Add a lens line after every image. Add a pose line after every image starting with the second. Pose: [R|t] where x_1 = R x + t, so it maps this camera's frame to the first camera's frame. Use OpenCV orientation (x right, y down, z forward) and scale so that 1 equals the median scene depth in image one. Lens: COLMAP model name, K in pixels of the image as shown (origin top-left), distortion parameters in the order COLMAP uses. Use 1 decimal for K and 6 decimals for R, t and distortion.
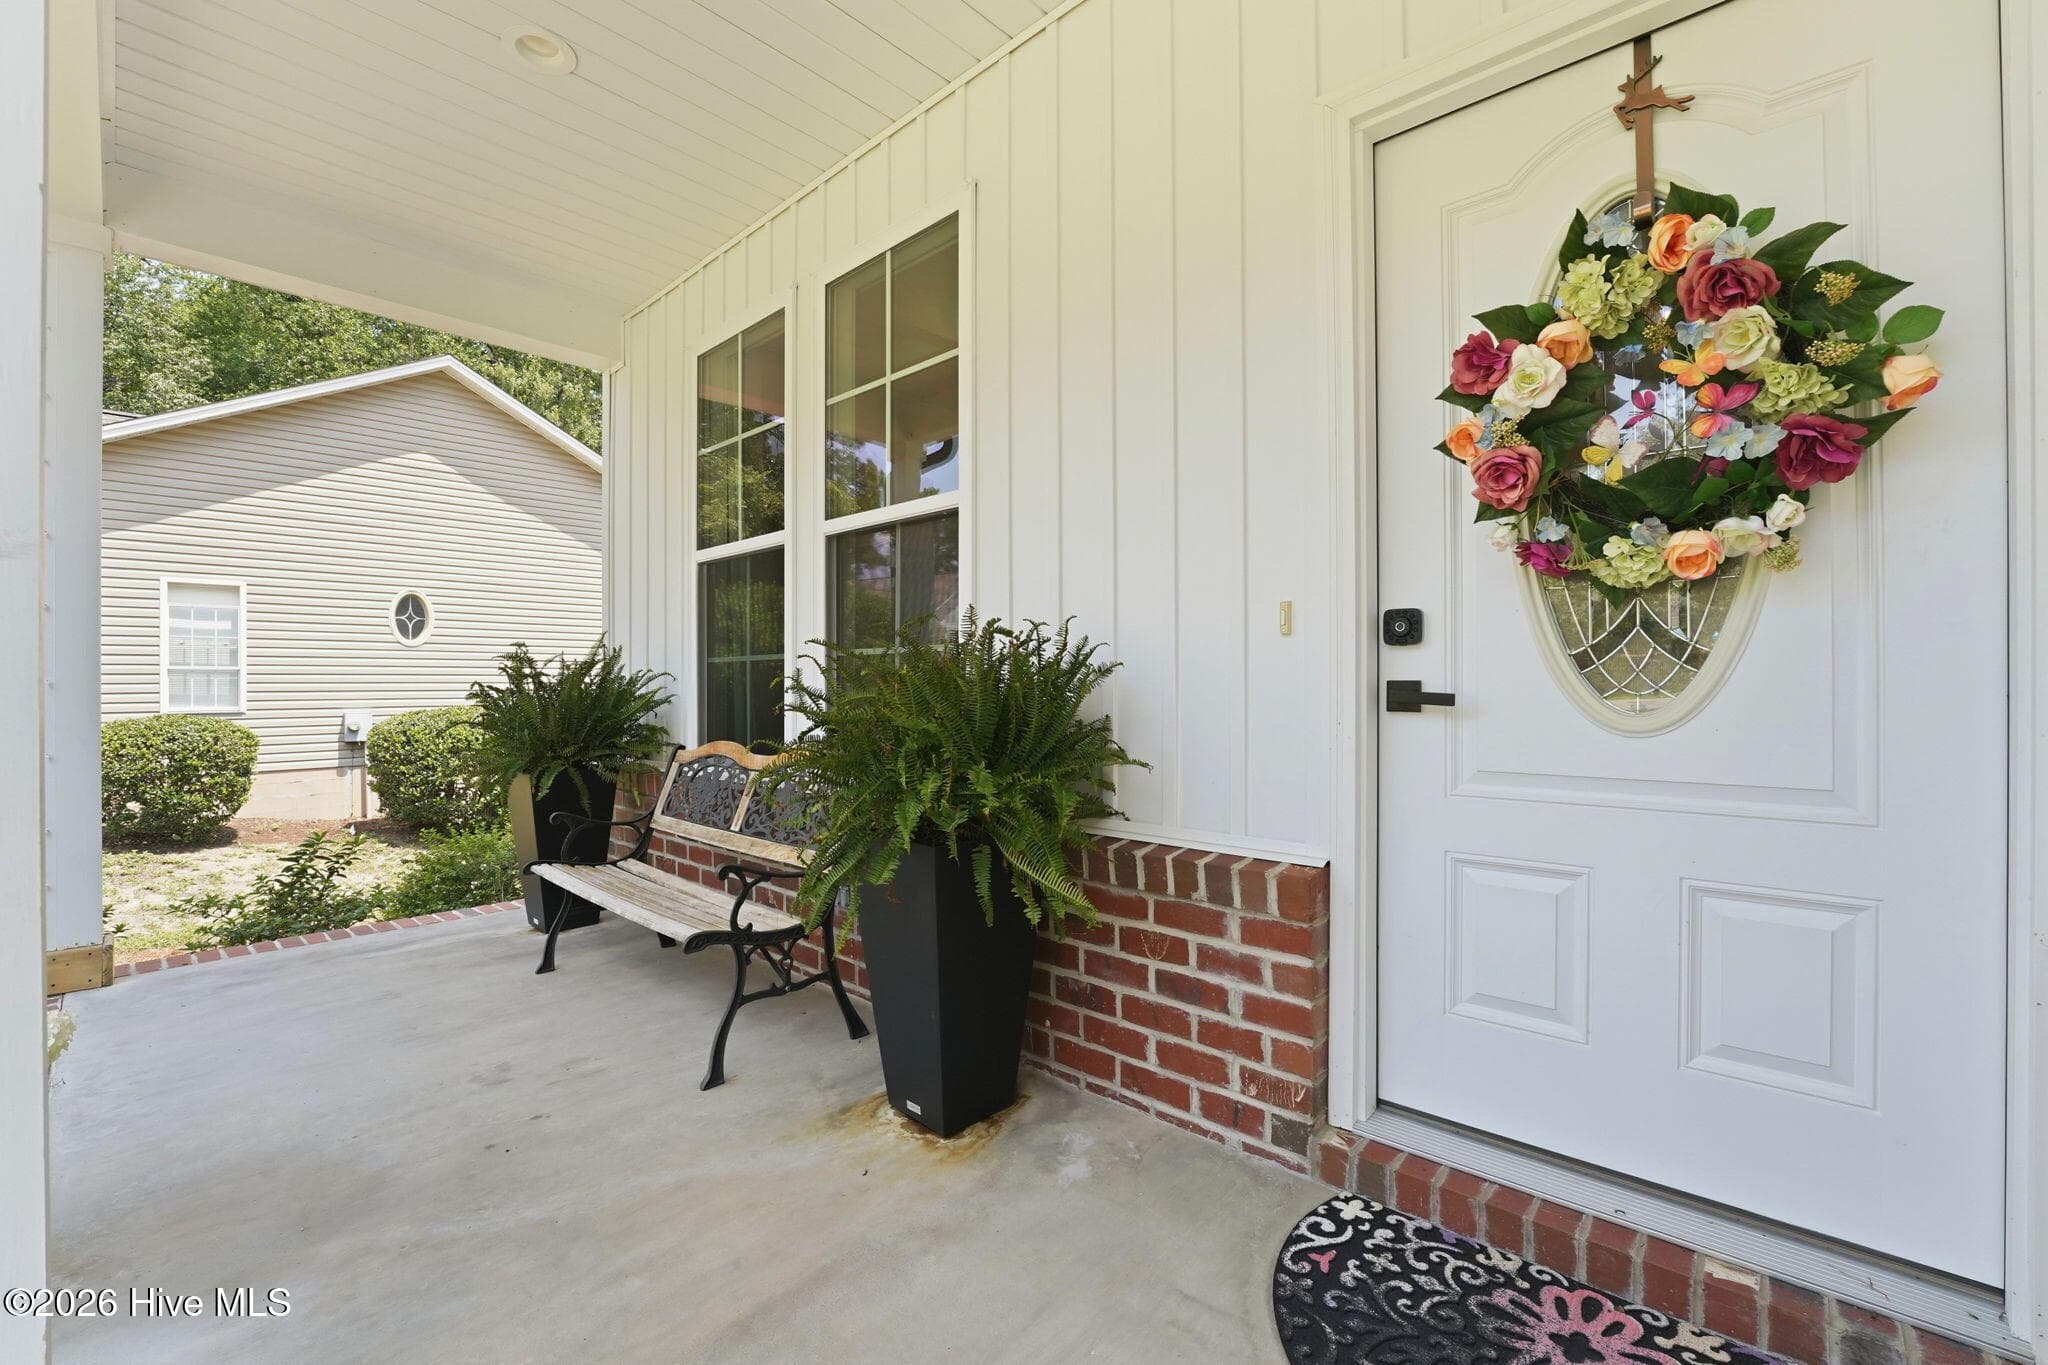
lens RADIAL K [[851.2, 0, 1023.2], [0, 851.2, 694.6], [0, 0, 1]] dist [-0.019688, -0.000558]
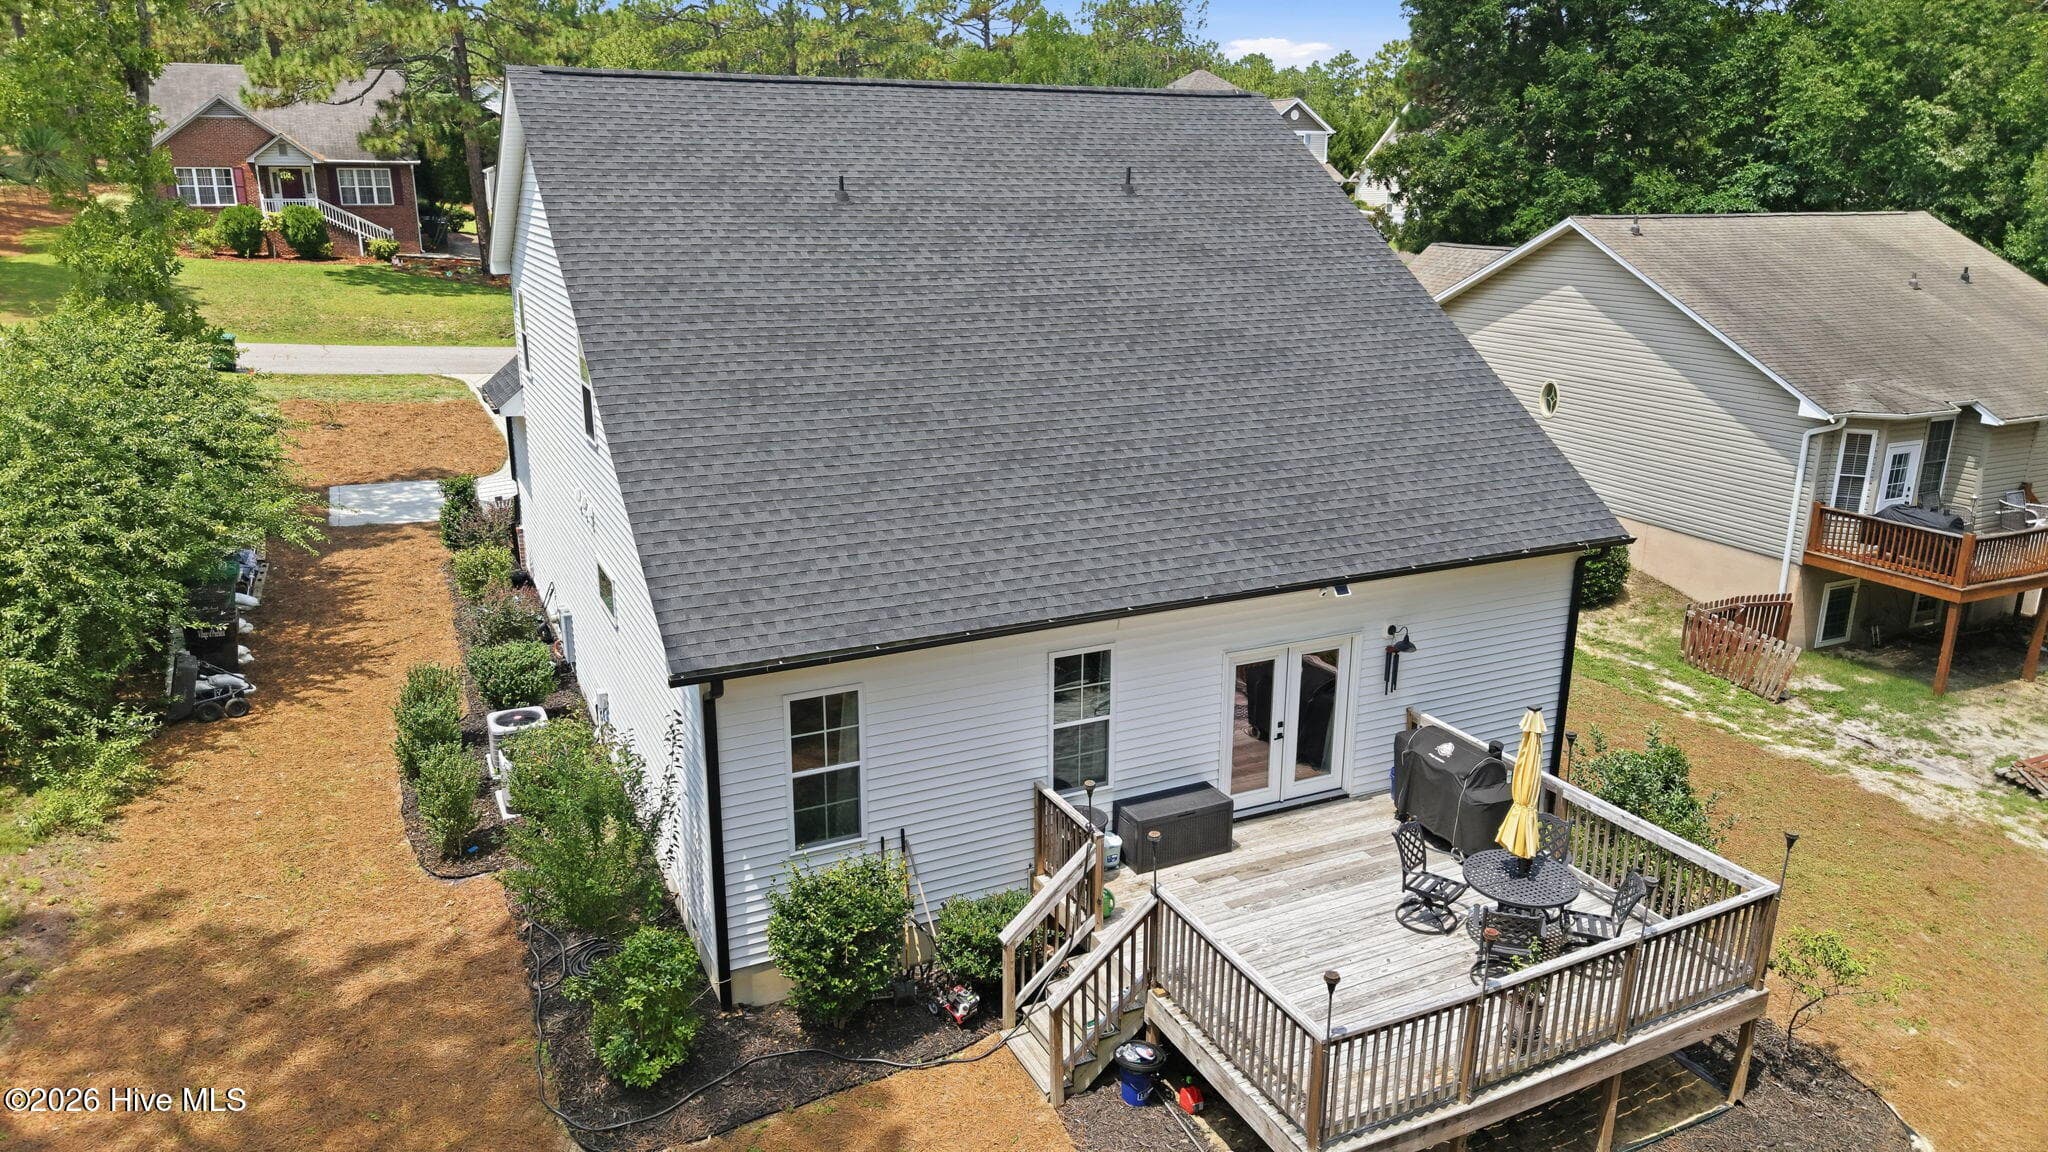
lens RADIAL K [[1357.4, 0, 1034.1], [0, 1357.4, 566.3], [0, 0, 1]] dist [0.021145, -0.019687]
pose [[-0.366404, 0.259391, -0.893569, 2.173576], [-0.007733, 0.959474, 0.281693, -0.568909], [0.930424, 0.110123, -0.349549, 1.222465]]
